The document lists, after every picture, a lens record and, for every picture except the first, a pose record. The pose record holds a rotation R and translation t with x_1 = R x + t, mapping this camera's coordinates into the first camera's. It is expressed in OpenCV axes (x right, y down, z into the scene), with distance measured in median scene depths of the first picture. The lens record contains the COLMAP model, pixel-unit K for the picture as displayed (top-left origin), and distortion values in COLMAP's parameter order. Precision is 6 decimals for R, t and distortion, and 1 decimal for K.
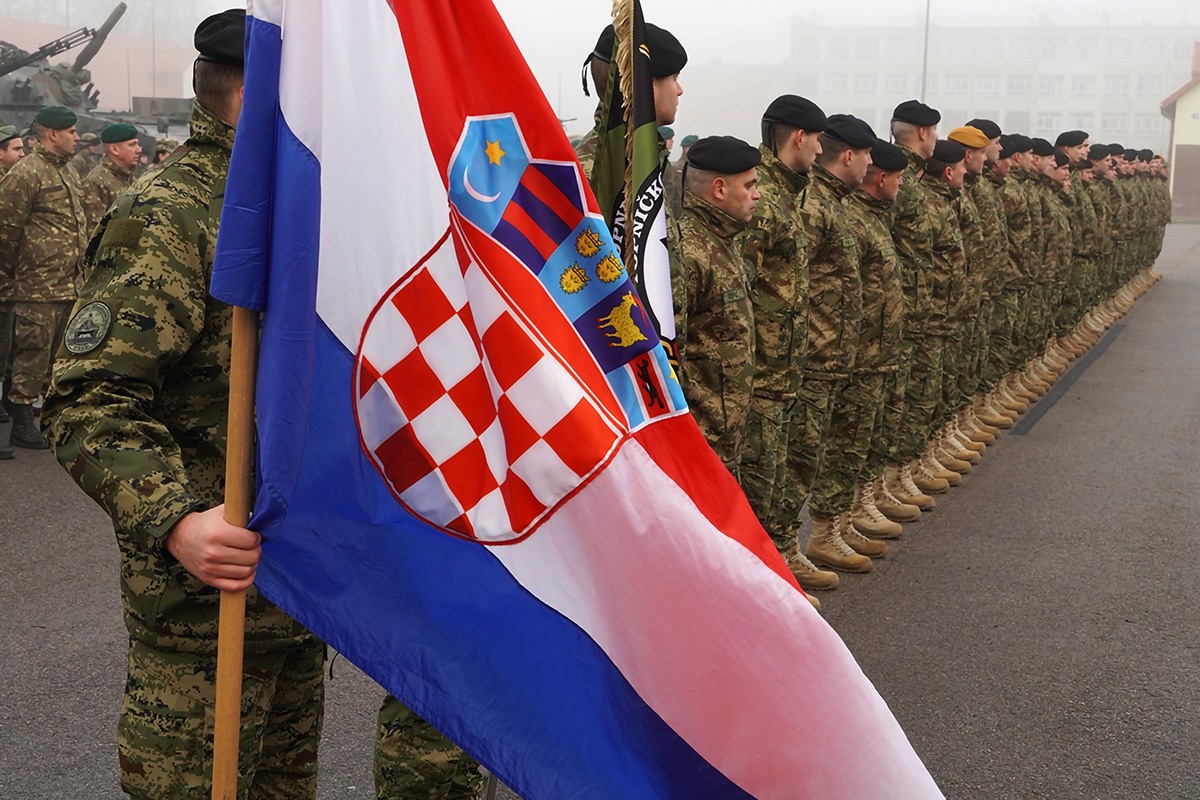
lens RADIAL K [[1768.3, 0, 600.0], [0, 1768.3, 400.0], [0, 0, 1]] dist [1.235004, -6.473418]
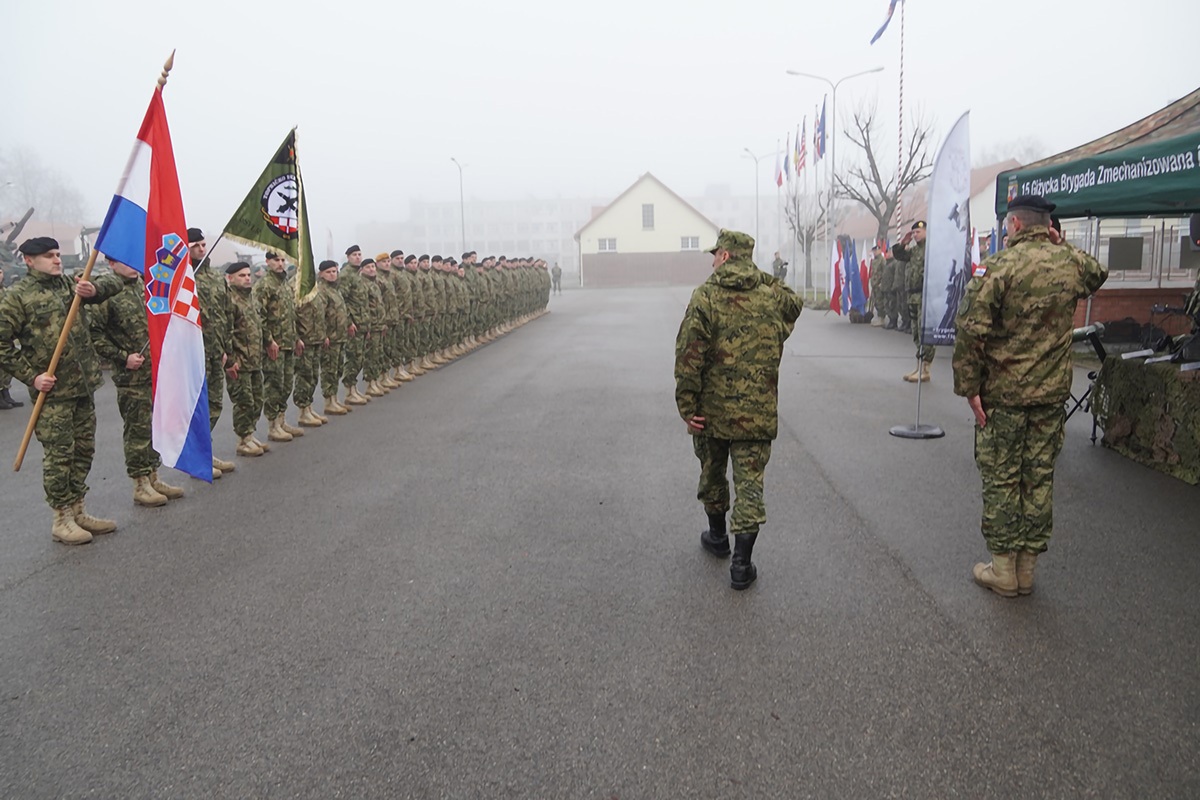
lens RADIAL K [[906.0, 0, 599.5], [0, 906.0, 438.8], [0, 0, 1]] dist [-0.102190, 0.174746]
pose [[0.954959, -0.103309, 0.278175, 0.107038], [0.086322, 0.993613, 0.072671, 0.050658], [-0.283906, -0.045385, 0.957777, -0.335265]]
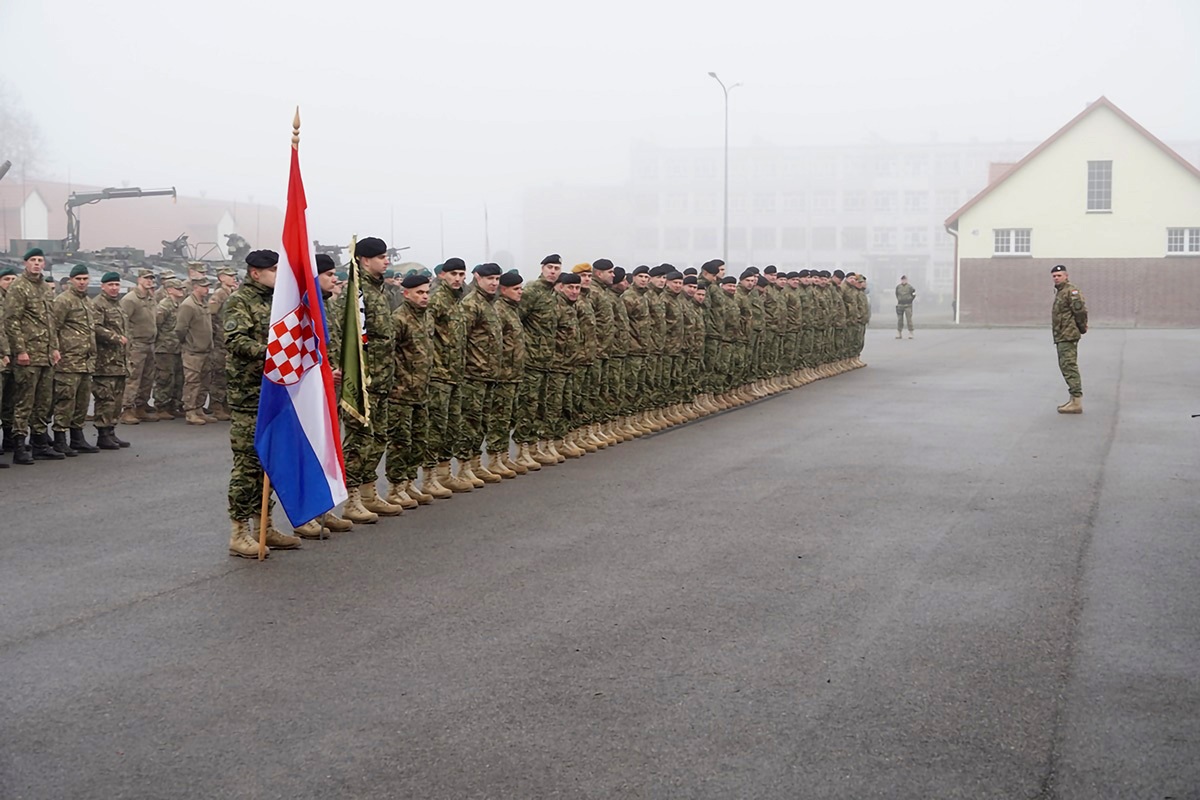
lens RADIAL K [[1878.5, 0, 600.0], [0, 1878.5, 400.0], [0, 0, 1]] dist [0.224025, -0.023779]
pose [[0.996468, -0.030629, 0.078183, 0.065016], [0.035695, 0.997295, -0.064248, 0.116840], [-0.076004, 0.066812, 0.994867, -0.917876]]
